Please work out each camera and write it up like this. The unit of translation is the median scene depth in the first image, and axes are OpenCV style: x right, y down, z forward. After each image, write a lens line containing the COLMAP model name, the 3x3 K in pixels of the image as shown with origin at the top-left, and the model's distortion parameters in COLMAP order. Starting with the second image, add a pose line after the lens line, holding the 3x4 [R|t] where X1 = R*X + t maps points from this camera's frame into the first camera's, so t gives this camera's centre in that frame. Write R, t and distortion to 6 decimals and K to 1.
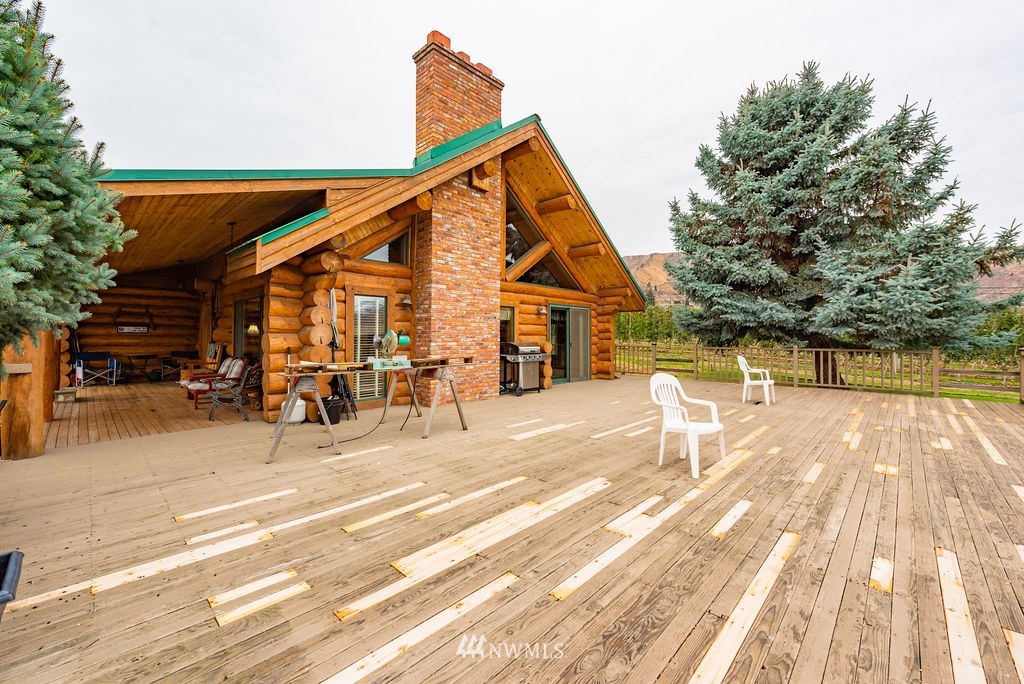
lens RADIAL K [[411.2, 0, 515.2], [0, 411.2, 331.3], [0, 0, 1]] dist [0.002100, -0.002031]
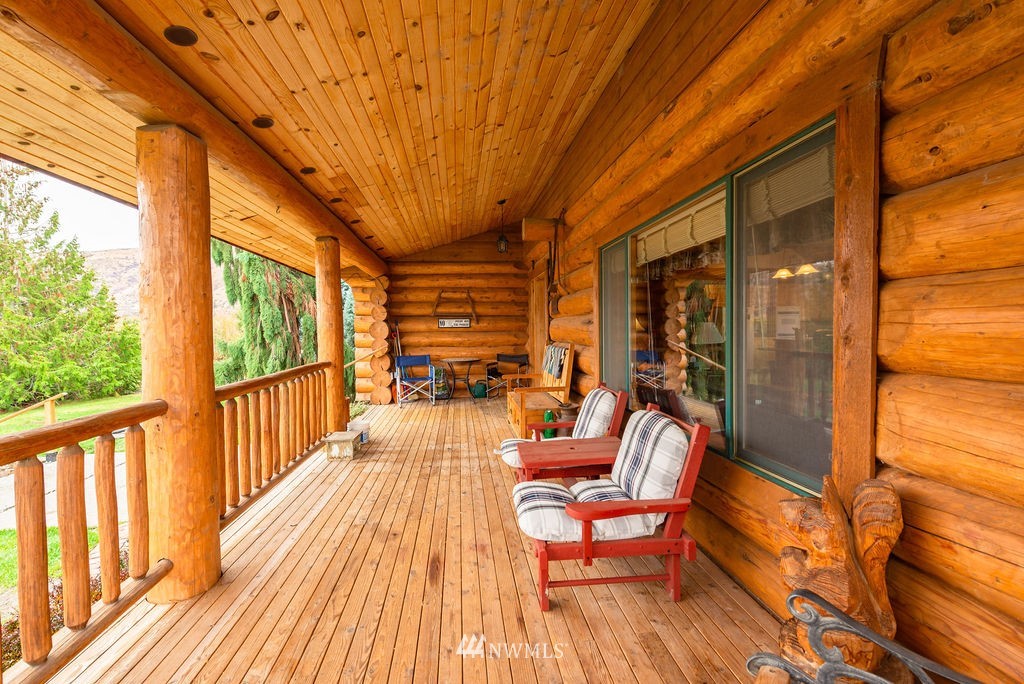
lens RADIAL K [[411.2, 0, 516.1], [0, 411.2, 334.3], [0, 0, 1]] dist [0.002100, -0.002031]
pose [[0.781156, -0.008466, -0.624278, -0.403141], [0.028624, 0.999342, 0.022265, 0.002208], [0.623679, -0.035262, 0.780885, 0.510867]]
